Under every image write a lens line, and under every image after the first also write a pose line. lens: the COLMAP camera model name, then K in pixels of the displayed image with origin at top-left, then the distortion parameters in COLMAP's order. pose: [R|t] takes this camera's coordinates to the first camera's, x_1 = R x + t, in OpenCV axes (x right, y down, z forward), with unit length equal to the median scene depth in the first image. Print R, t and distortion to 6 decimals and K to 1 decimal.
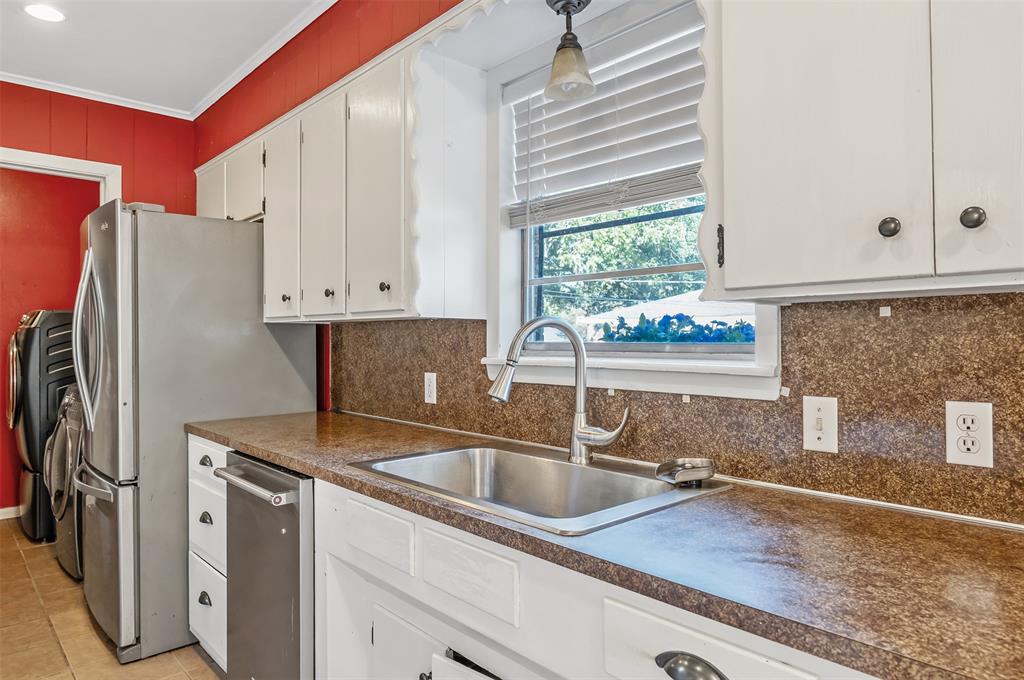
lens RADIAL K [[634.7, 0, 539.2], [0, 634.7, 330.4], [0, 0, 1]] dist [0.001915, 0.000144]
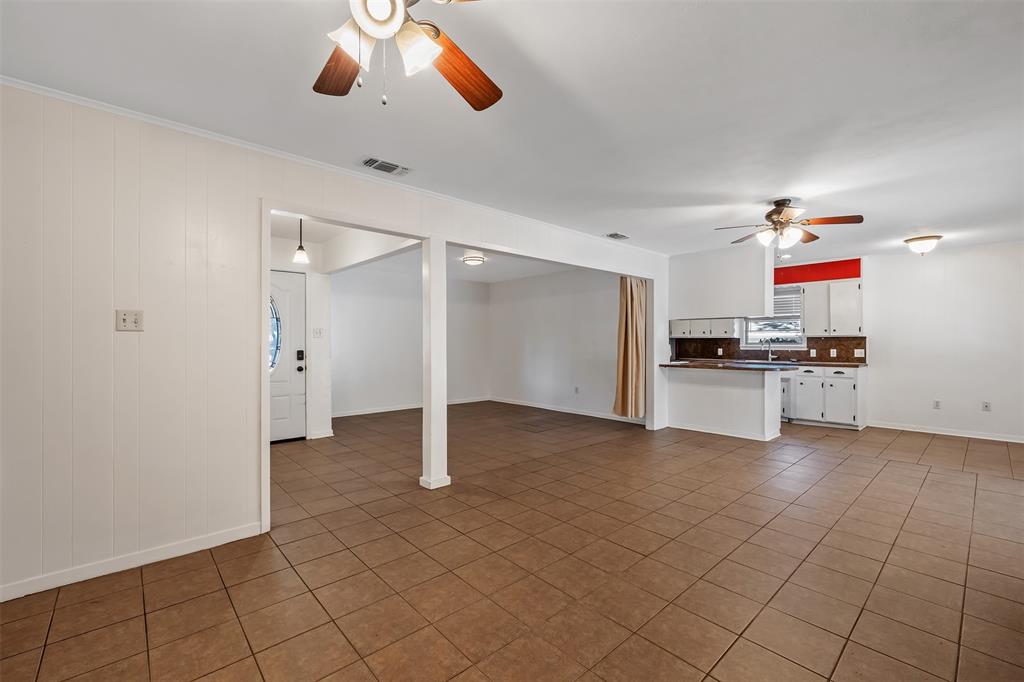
lens RADIAL K [[430.4, 0, 513.5], [0, 430.4, 343.0], [0, 0, 1]] dist [-0.002119, -0.000147]
pose [[0.999524, 0.008066, -0.029768, -2.294810], [-0.007812, 0.999932, 0.008646, 0.007698], [0.029836, -0.008410, 0.999519, -3.258920]]
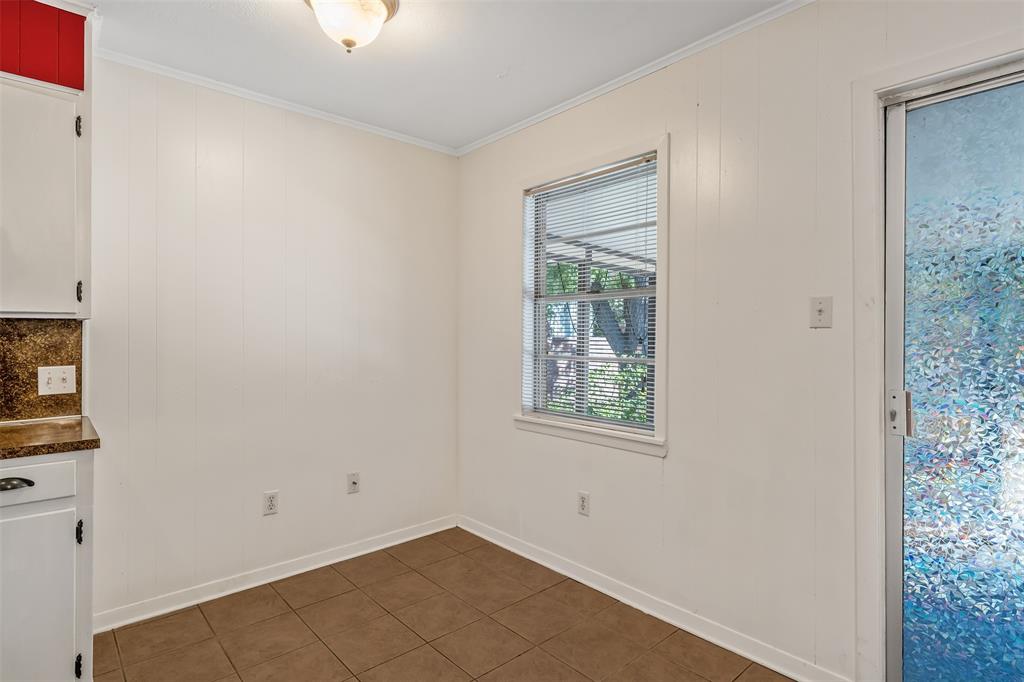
lens RADIAL K [[541.9, 0, 519.6], [0, 541.9, 333.5], [0, 0, 1]] dist [0.005743, 0.000577]
pose [[0.042585, 0.011109, 0.999031, -0.652928], [-0.009492, 0.999898, -0.010714, -0.002449], [-0.999048, -0.009026, 0.042686, -0.602163]]
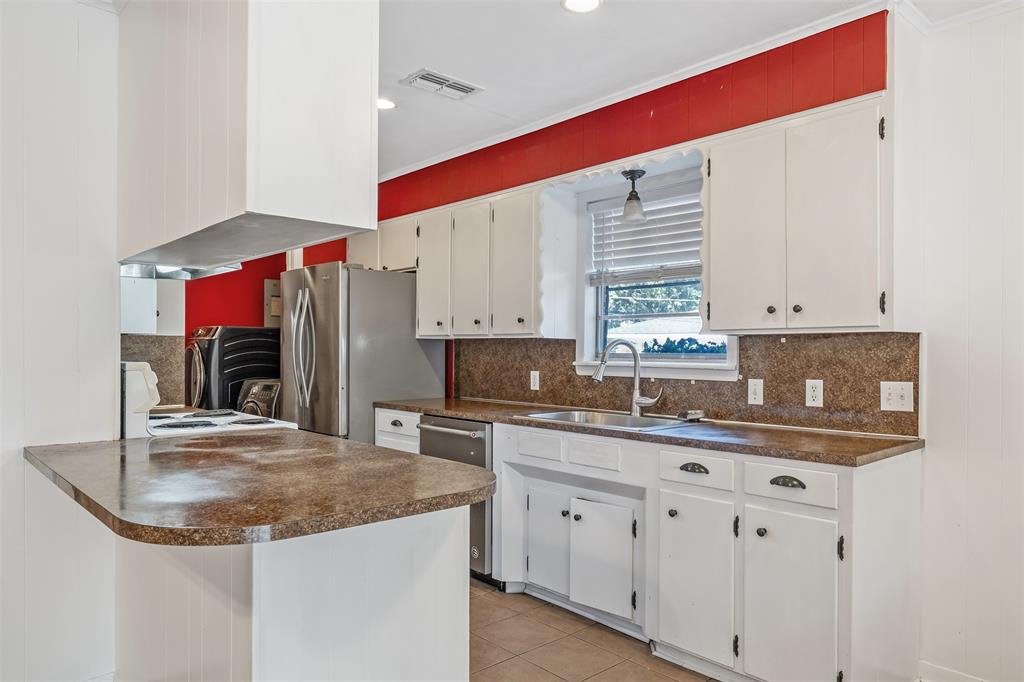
lens RADIAL K [[675.1, 0, 514.0], [0, 675.1, 348.6], [0, 0, 1]] dist [0.001712, 0.000152]
pose [[0.999369, 0.011675, -0.033553, -0.229749], [-0.011413, 0.999903, 0.007997, -0.005743], [0.033643, -0.007609, 0.999405, -1.006829]]
